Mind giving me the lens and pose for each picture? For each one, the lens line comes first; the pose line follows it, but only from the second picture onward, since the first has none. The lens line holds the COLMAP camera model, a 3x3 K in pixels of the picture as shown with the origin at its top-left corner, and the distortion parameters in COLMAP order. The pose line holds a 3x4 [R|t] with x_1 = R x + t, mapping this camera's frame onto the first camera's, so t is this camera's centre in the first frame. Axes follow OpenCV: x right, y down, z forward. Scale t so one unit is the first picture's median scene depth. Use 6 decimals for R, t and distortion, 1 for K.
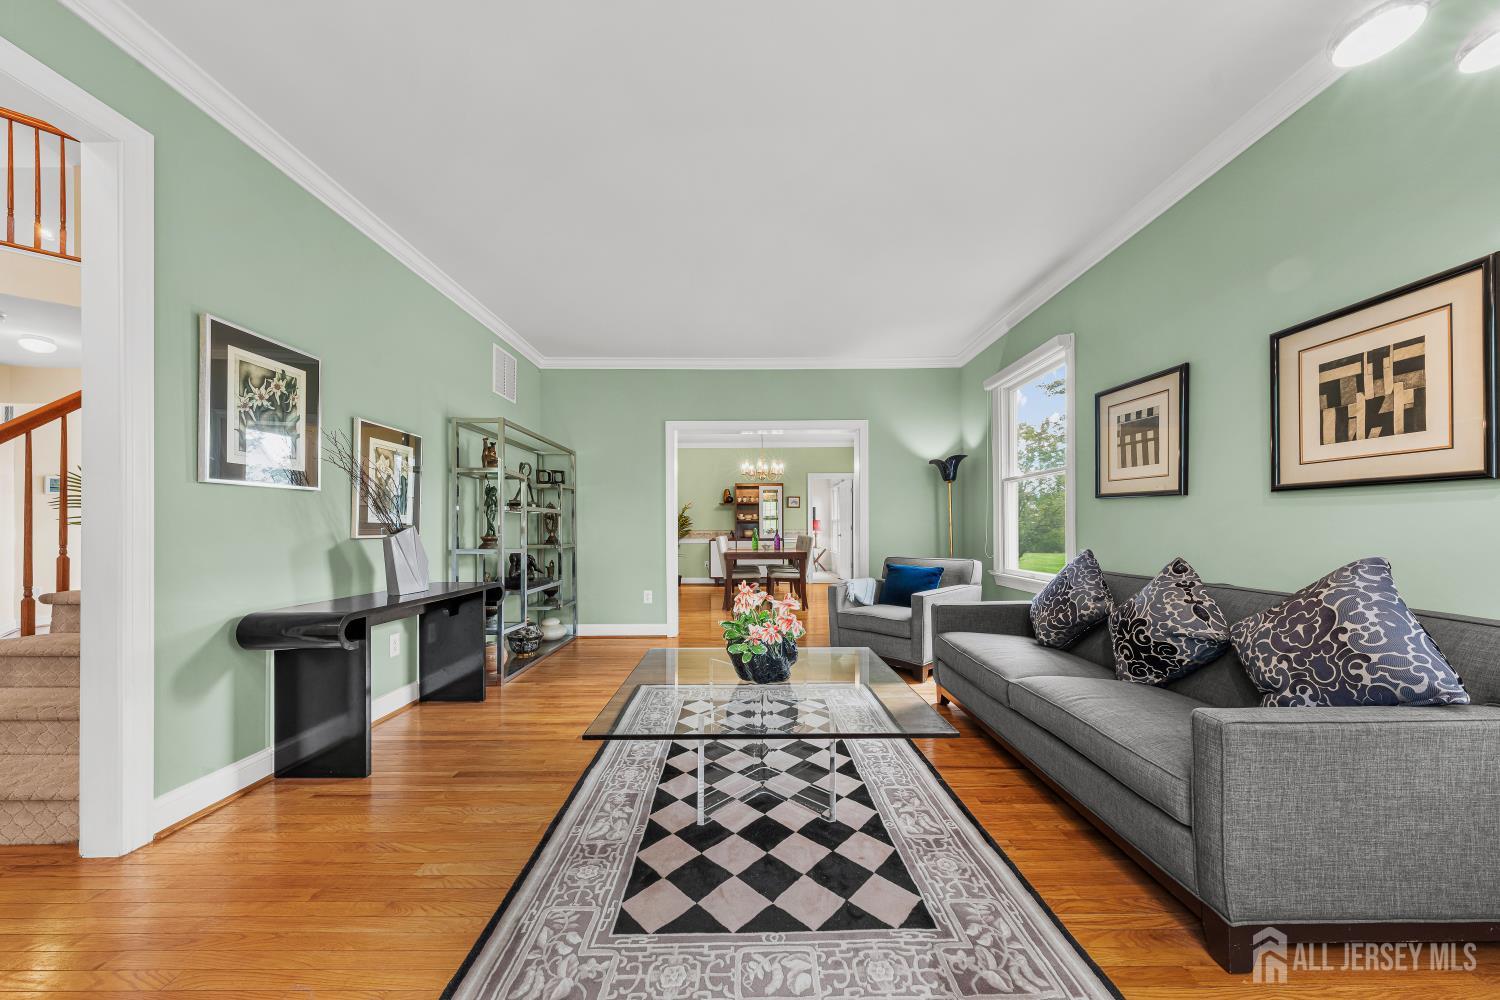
lens RADIAL K [[516.5, 0, 745.7], [0, 516.5, 527.1], [0, 0, 1]] dist [-0.001312, -0.000110]
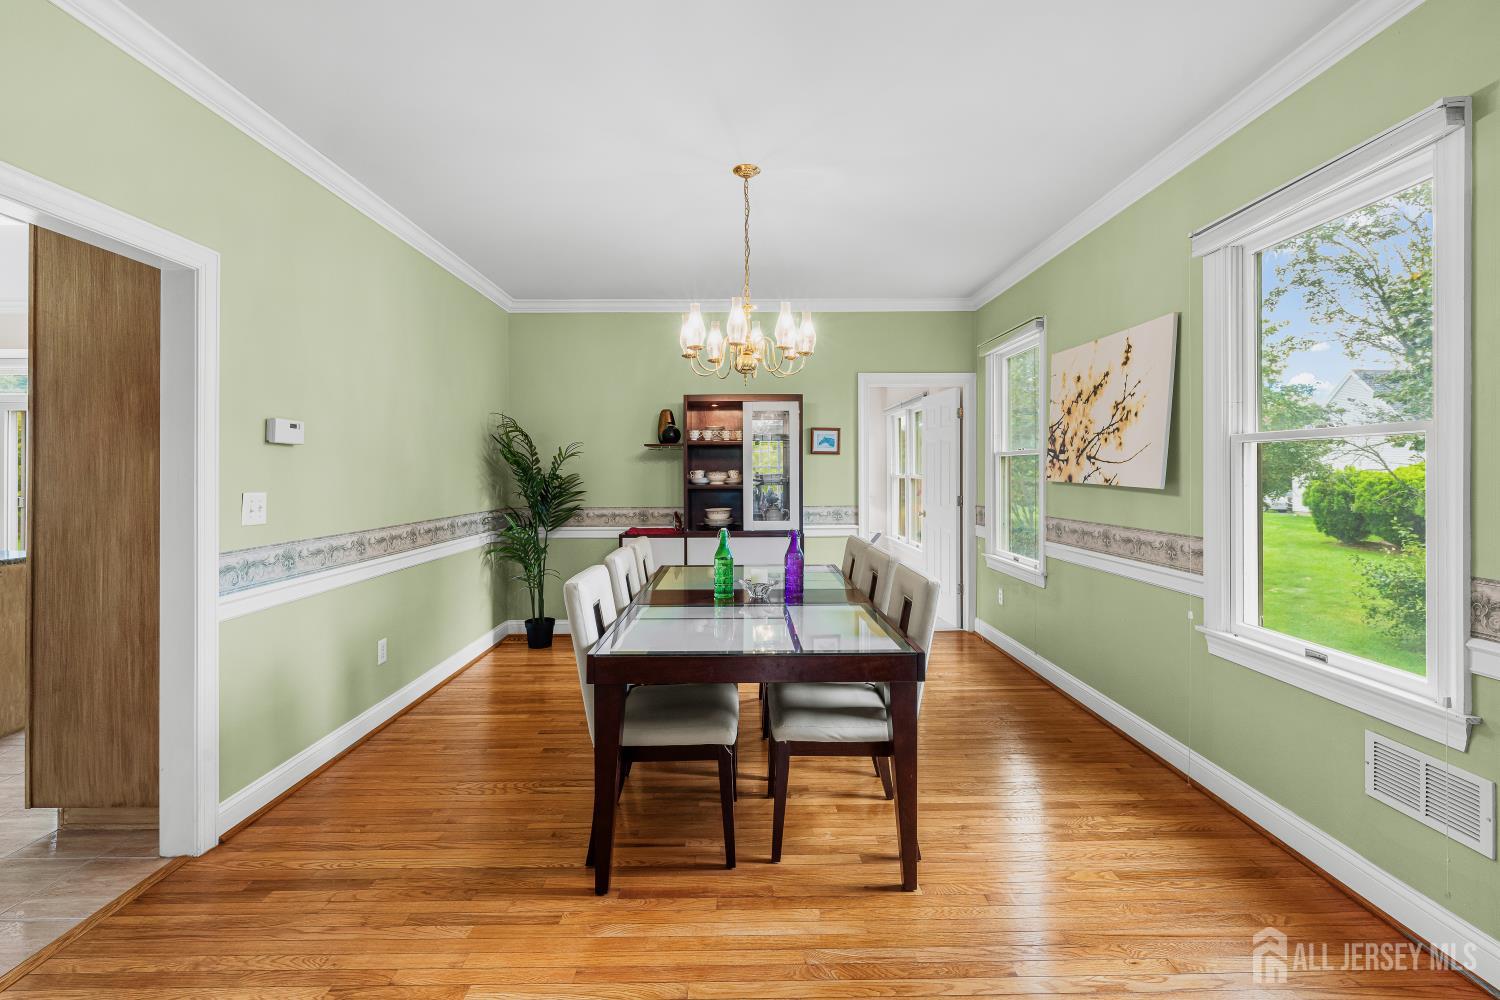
lens RADIAL K [[673.1, 0, 747.9], [0, 673.1, 469.5], [0, 0, 1]] dist [-0.002198, -0.000123]
pose [[0.999808, 0.001399, 0.019522, 0.076485], [-0.001419, 0.999998, 0.001001, -0.105352], [-0.019521, -0.001028, 0.999809, 1.853216]]
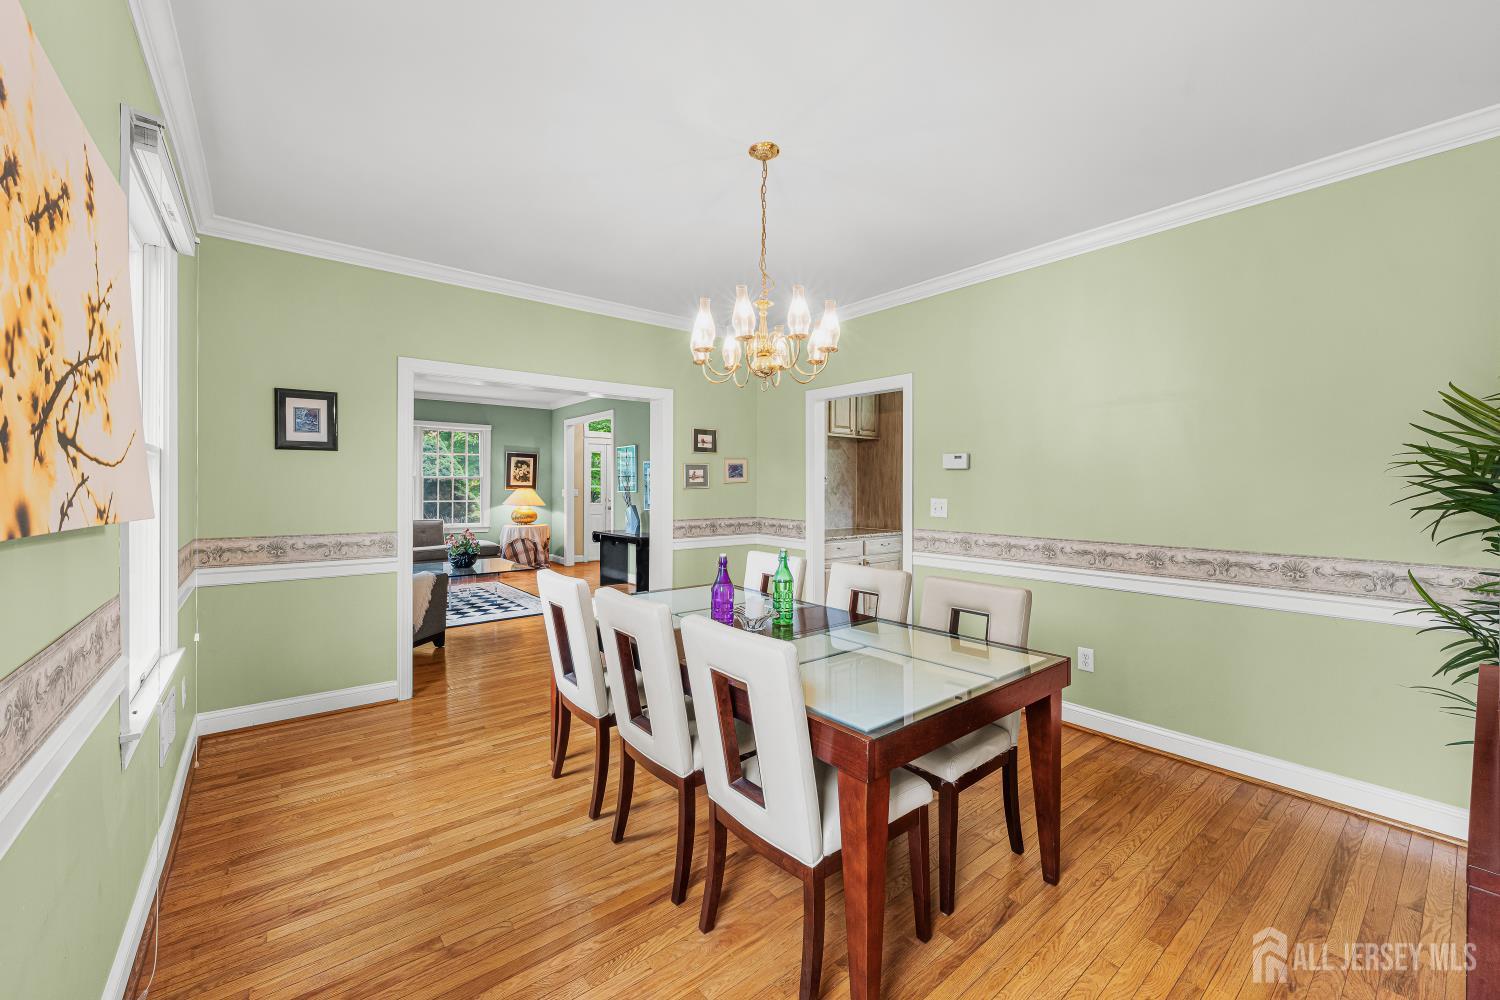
lens RADIAL K [[598.1, 0, 748.9], [0, 598.1, 497.5], [0, 0, 1]] dist [-0.011556, 0.000334]
pose [[-0.773551, 0.013314, -0.633594, 0.743851], [0.002313, 0.999832, 0.018185, -0.100538], [0.633730, 0.012601, -0.773452, 3.855154]]
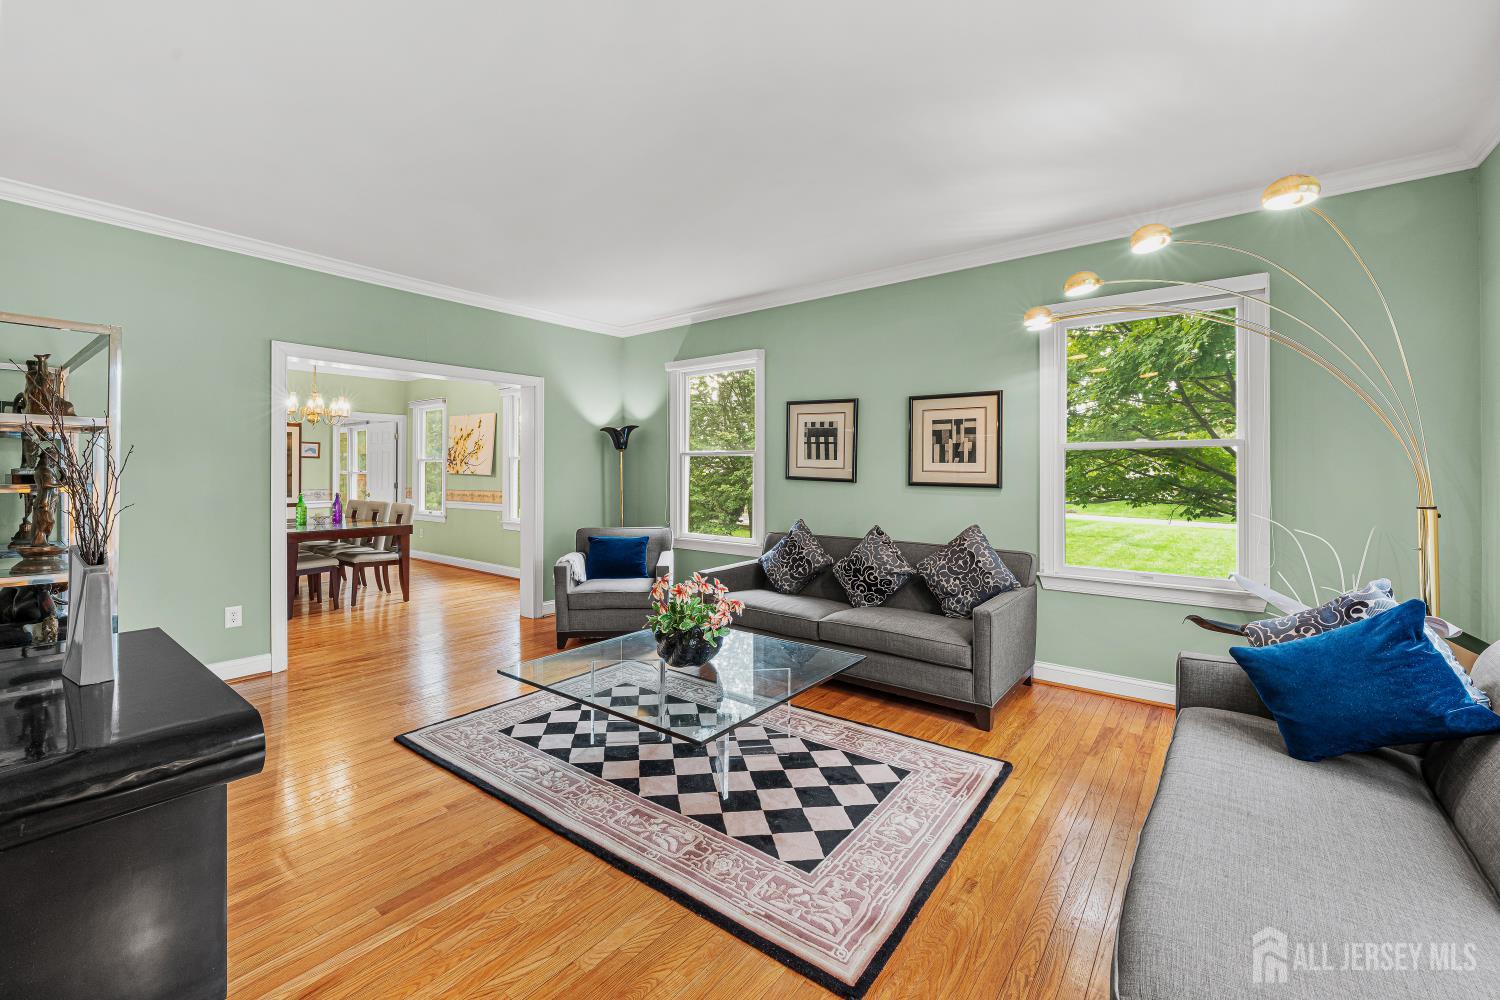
lens RADIAL K [[614.9, 0, 744.0], [0, 614.9, 474.4], [0, 0, 1]] dist [0.000376, 0.005185]
pose [[0.615560, 0.003561, 0.788082, -0.816788], [-0.007753, 0.999969, 0.001538, -0.087432], [-0.788052, -0.007057, 0.615569, 0.122828]]
